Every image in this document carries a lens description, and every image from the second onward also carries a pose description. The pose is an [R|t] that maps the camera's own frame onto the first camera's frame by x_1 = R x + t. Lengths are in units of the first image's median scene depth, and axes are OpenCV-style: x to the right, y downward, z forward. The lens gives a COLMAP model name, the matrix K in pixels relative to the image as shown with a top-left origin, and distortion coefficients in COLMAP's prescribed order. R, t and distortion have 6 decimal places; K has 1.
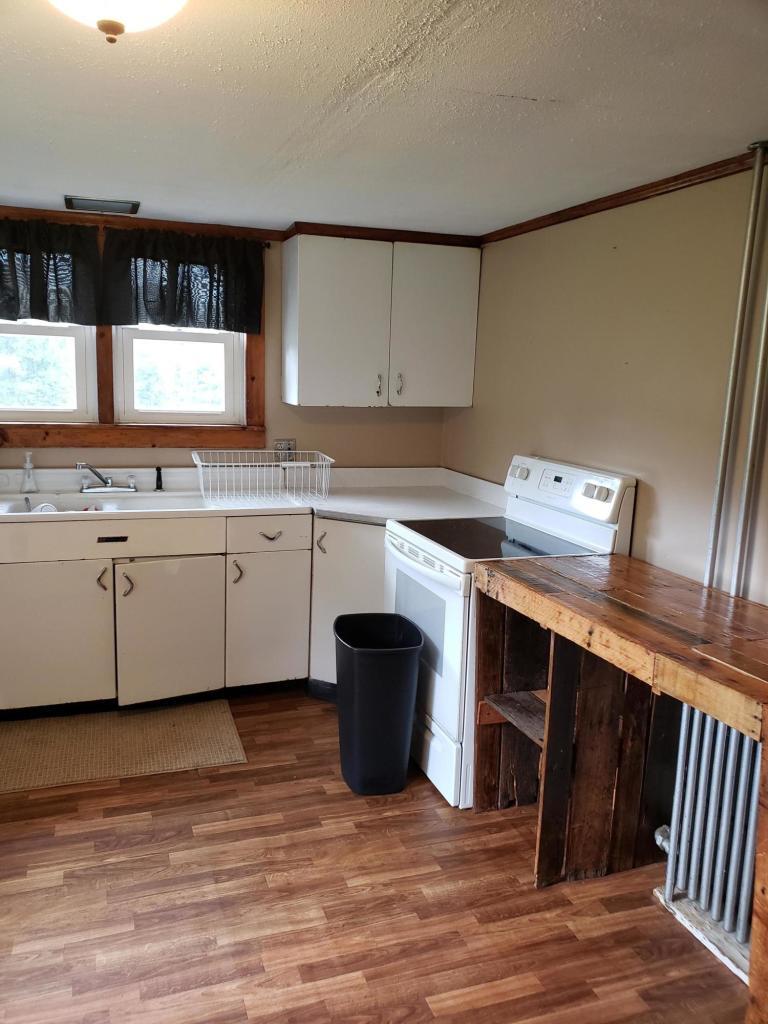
lens RADIAL K [[795.9, 0, 388.0], [0, 795.9, 512.7], [0, 0, 1]] dist [0.014575, -0.004817]
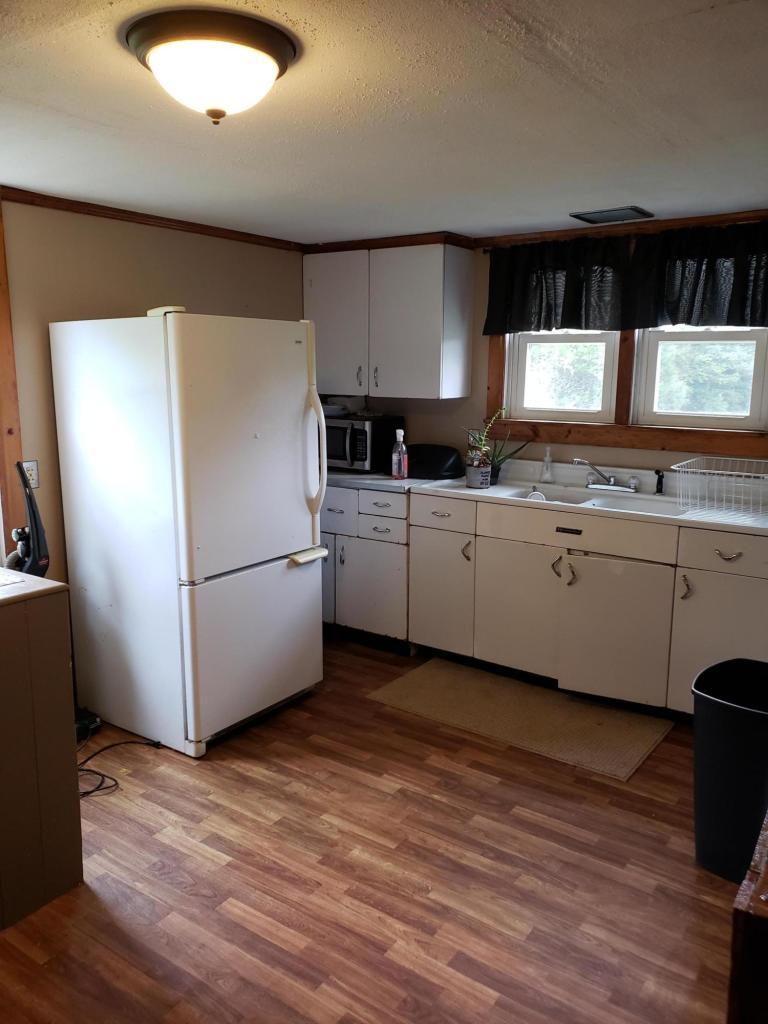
lens RADIAL K [[795.9, 0, 389.5], [0, 795.9, 511.6], [0, 0, 1]] dist [0.014575, -0.004817]
pose [[0.569254, 0.120764, -0.813244, 0.472446], [-0.130939, 0.989845, 0.055334, -0.024983], [0.811668, 0.074986, 0.579286, 0.234787]]
